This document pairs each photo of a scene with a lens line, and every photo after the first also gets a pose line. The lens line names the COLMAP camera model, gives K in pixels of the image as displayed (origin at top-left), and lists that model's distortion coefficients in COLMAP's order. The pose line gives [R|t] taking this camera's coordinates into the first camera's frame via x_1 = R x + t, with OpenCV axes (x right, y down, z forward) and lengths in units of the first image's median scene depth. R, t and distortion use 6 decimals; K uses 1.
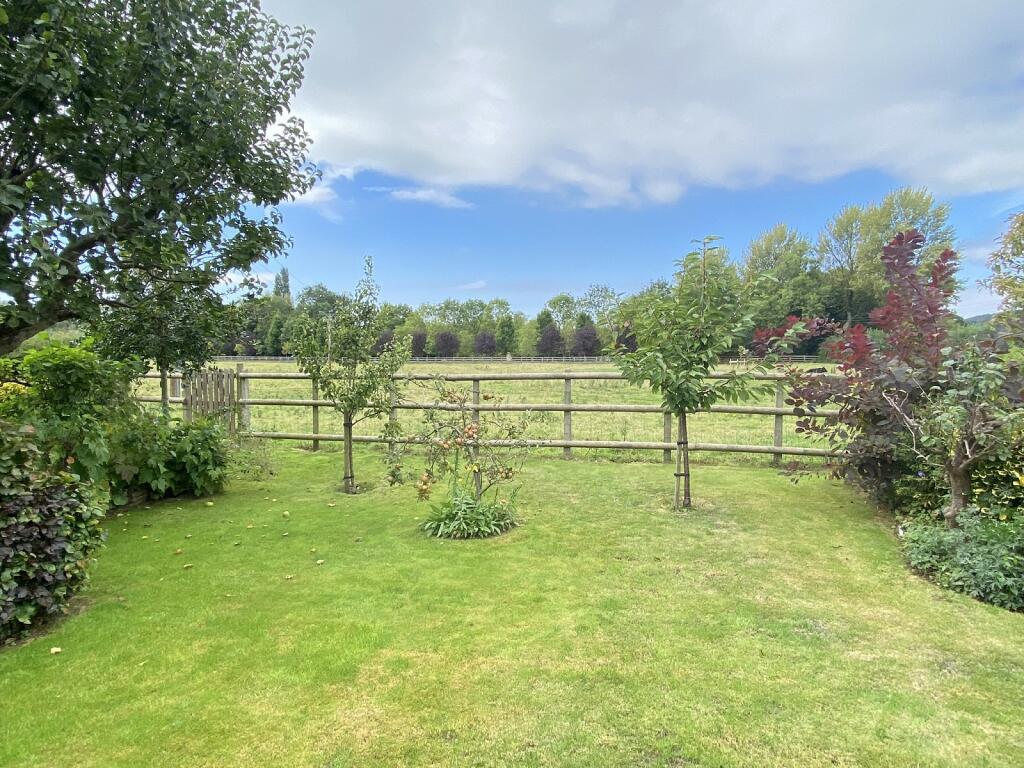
lens RADIAL K [[587.0, 0, 505.8], [0, 587.0, 384.0], [0, 0, 1]] dist [0.075432, -0.086182]
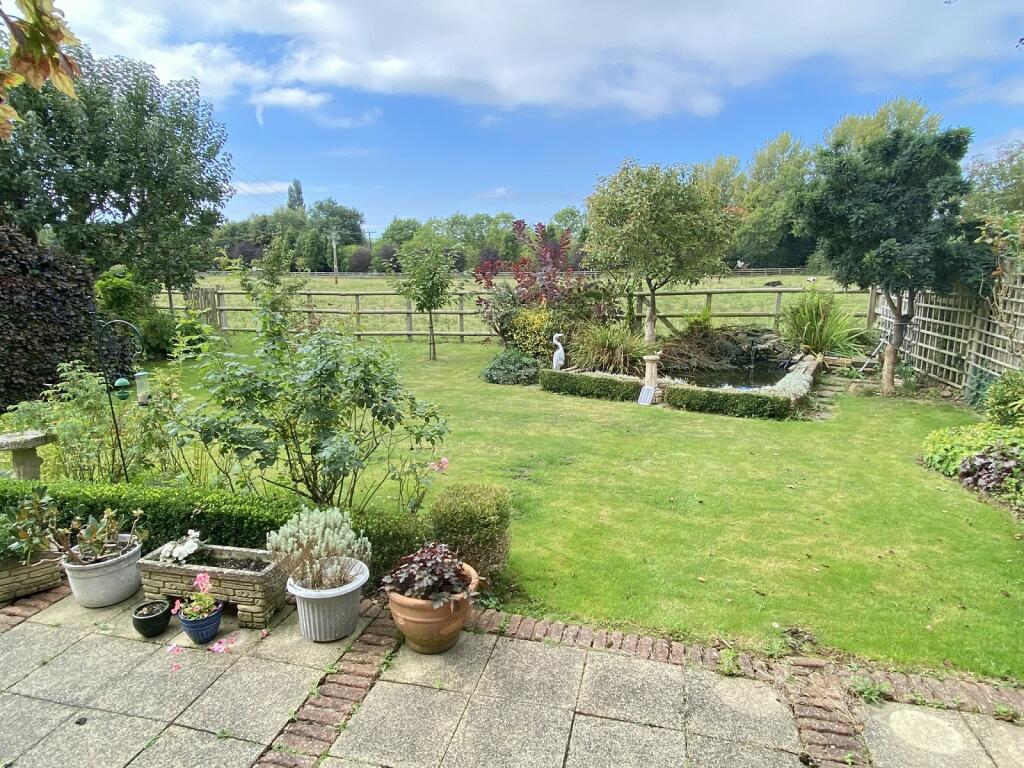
lens RADIAL K [[602.7, 0, 515.3], [0, 602.7, 385.1], [0, 0, 1]] dist [0.081221, -0.093838]
pose [[0.999414, -0.000201, -0.034221, 0.059256], [0.005033, 0.989972, 0.141177, 0.000627], [0.033849, -0.141267, 0.989393, -0.092594]]
